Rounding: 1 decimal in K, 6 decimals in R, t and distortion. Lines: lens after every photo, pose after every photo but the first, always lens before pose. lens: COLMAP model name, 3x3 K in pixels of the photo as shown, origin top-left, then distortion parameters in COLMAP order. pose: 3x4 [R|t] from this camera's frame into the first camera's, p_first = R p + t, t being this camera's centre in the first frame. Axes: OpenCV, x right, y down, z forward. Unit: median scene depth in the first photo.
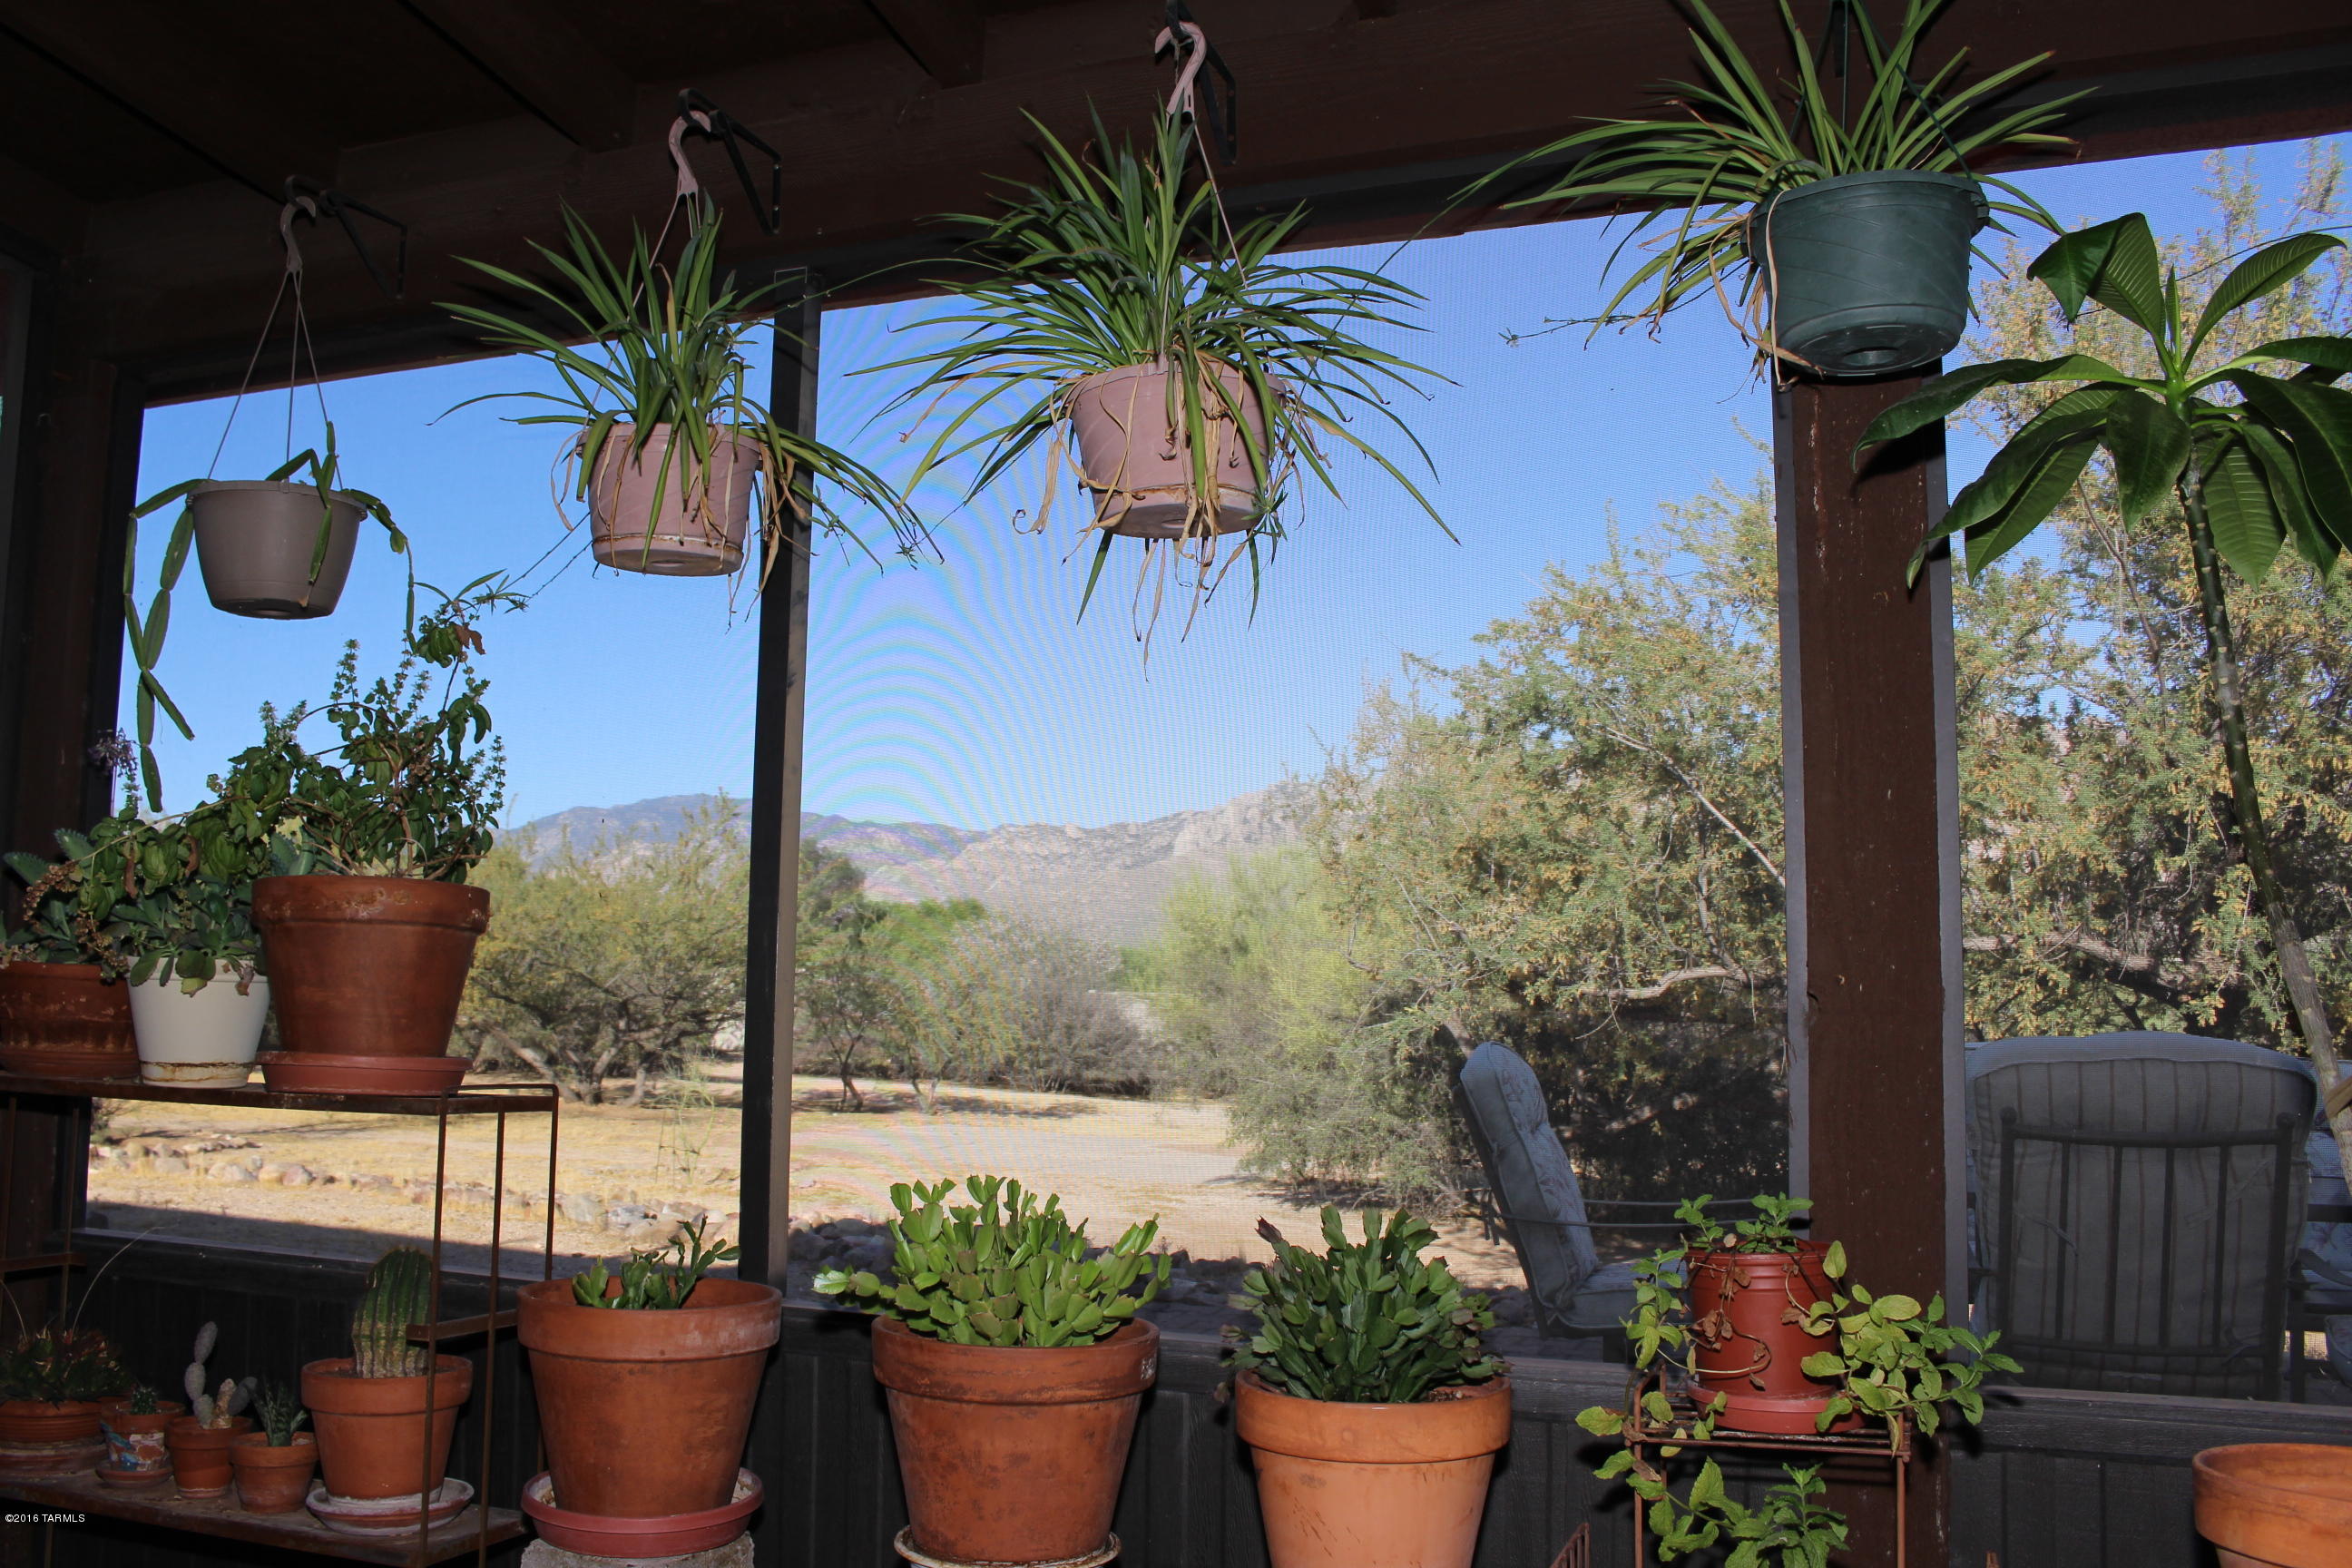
lens RADIAL K [[1941.4, 0, 1147.3], [0, 1941.4, 814.4], [0, 0, 1]] dist [-0.173303, 0.151353]
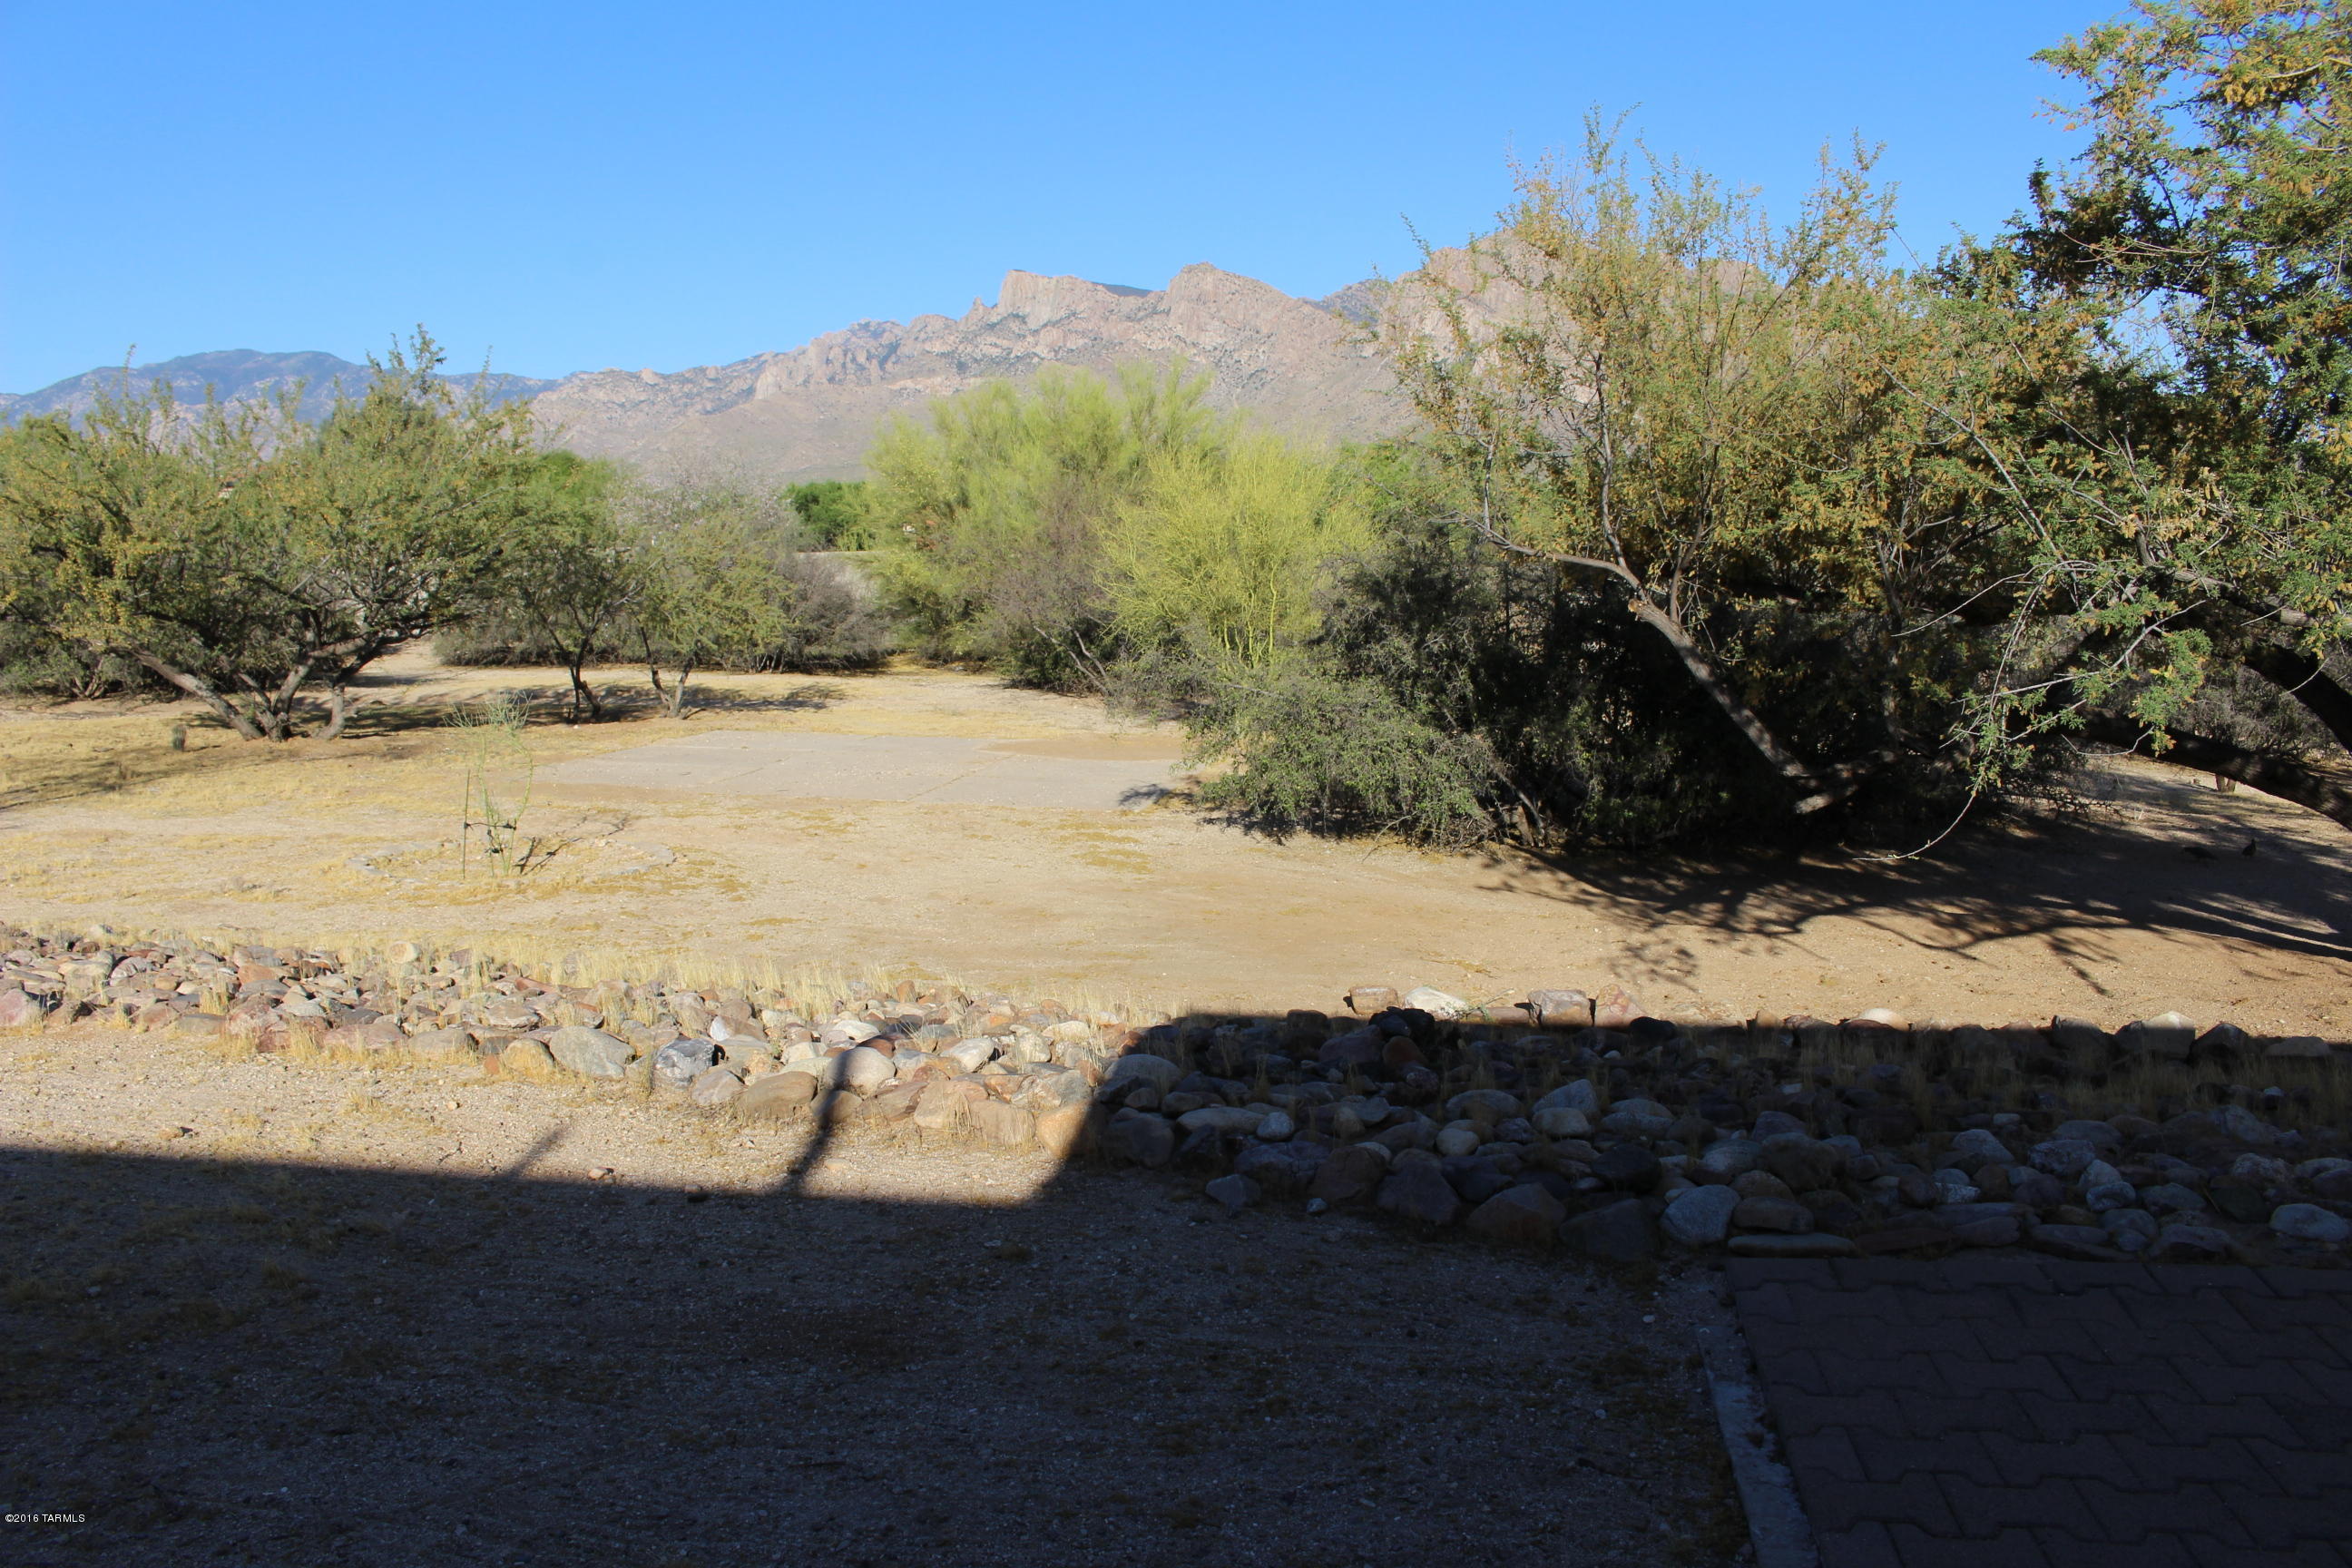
lens RADIAL K [[1941.4, 0, 1147.3], [0, 1941.4, 814.4], [0, 0, 1]] dist [-0.173303, 0.151353]
pose [[0.977679, -0.058122, 0.201903, -0.099610], [0.009263, 0.971964, 0.234946, 0.001993], [-0.209898, -0.227831, 0.950808, 0.176342]]
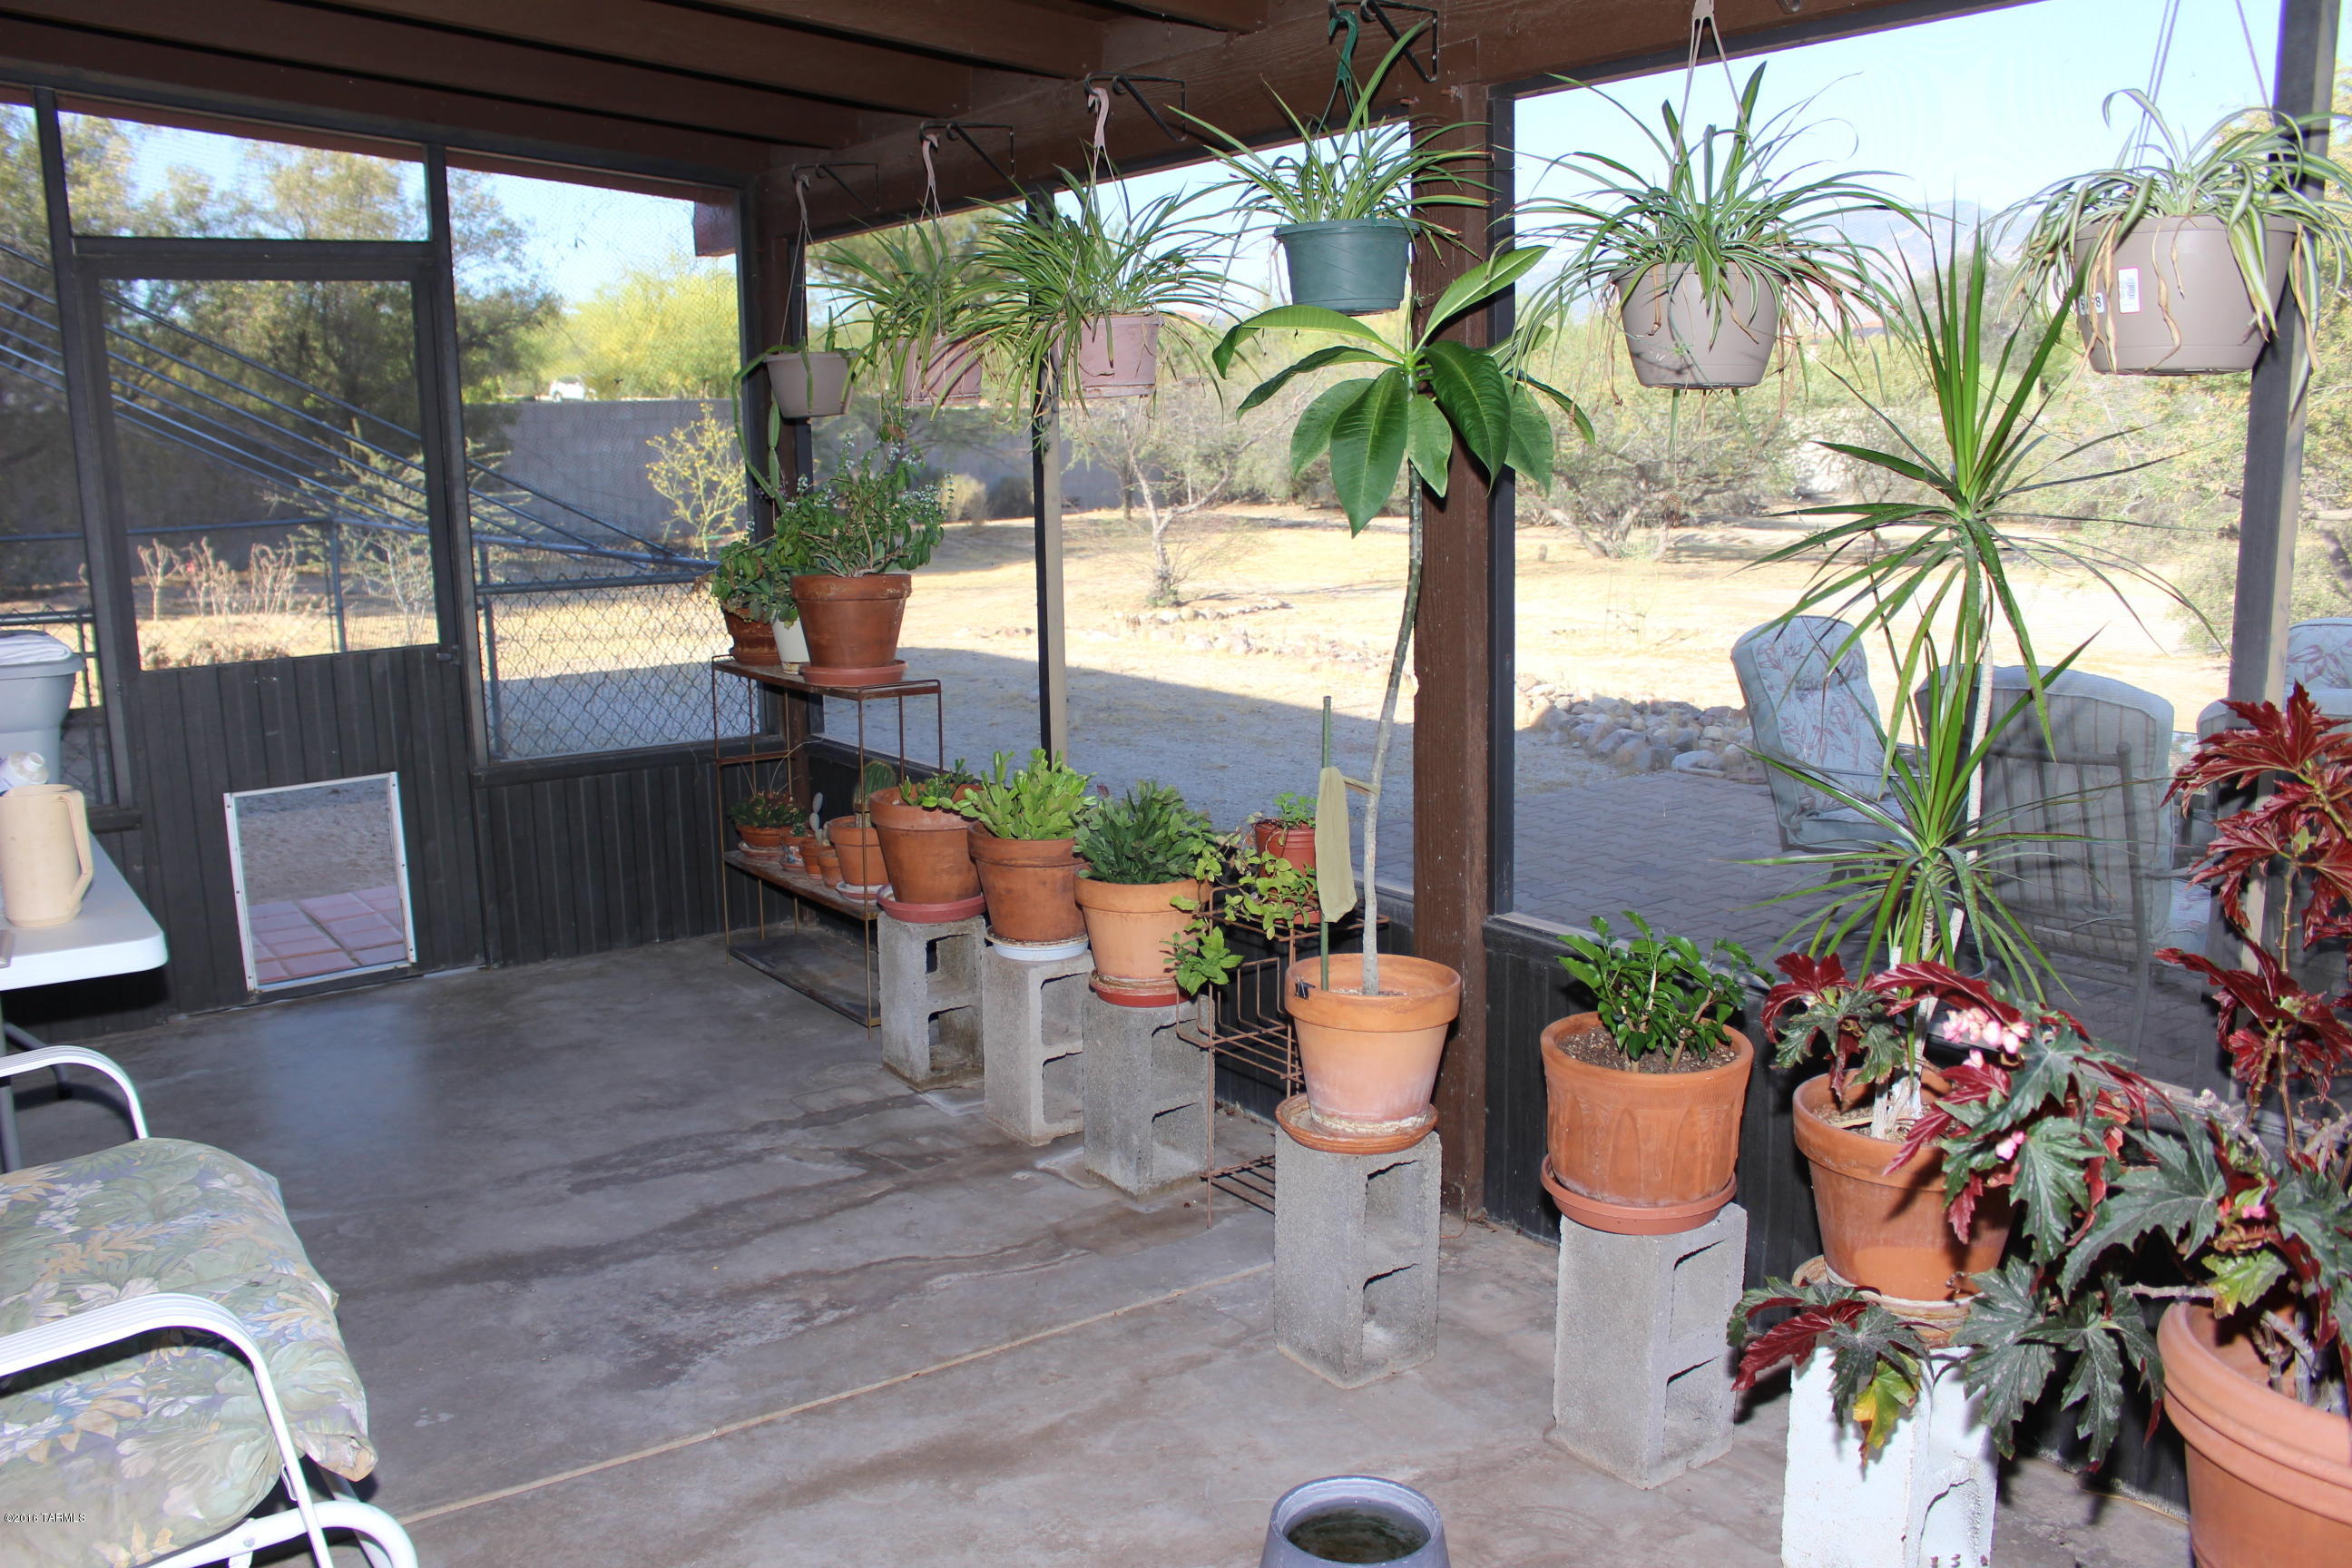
lens RADIAL K [[1941.4, 0, 1147.3], [0, 1941.4, 814.4], [0, 0, 1]] dist [-0.173303, 0.151353]
pose [[0.826133, 0.077591, -0.558108, 0.111122], [0.090789, 0.959203, 0.267743, -0.026532], [0.556113, -0.271861, 0.785385, -0.049919]]
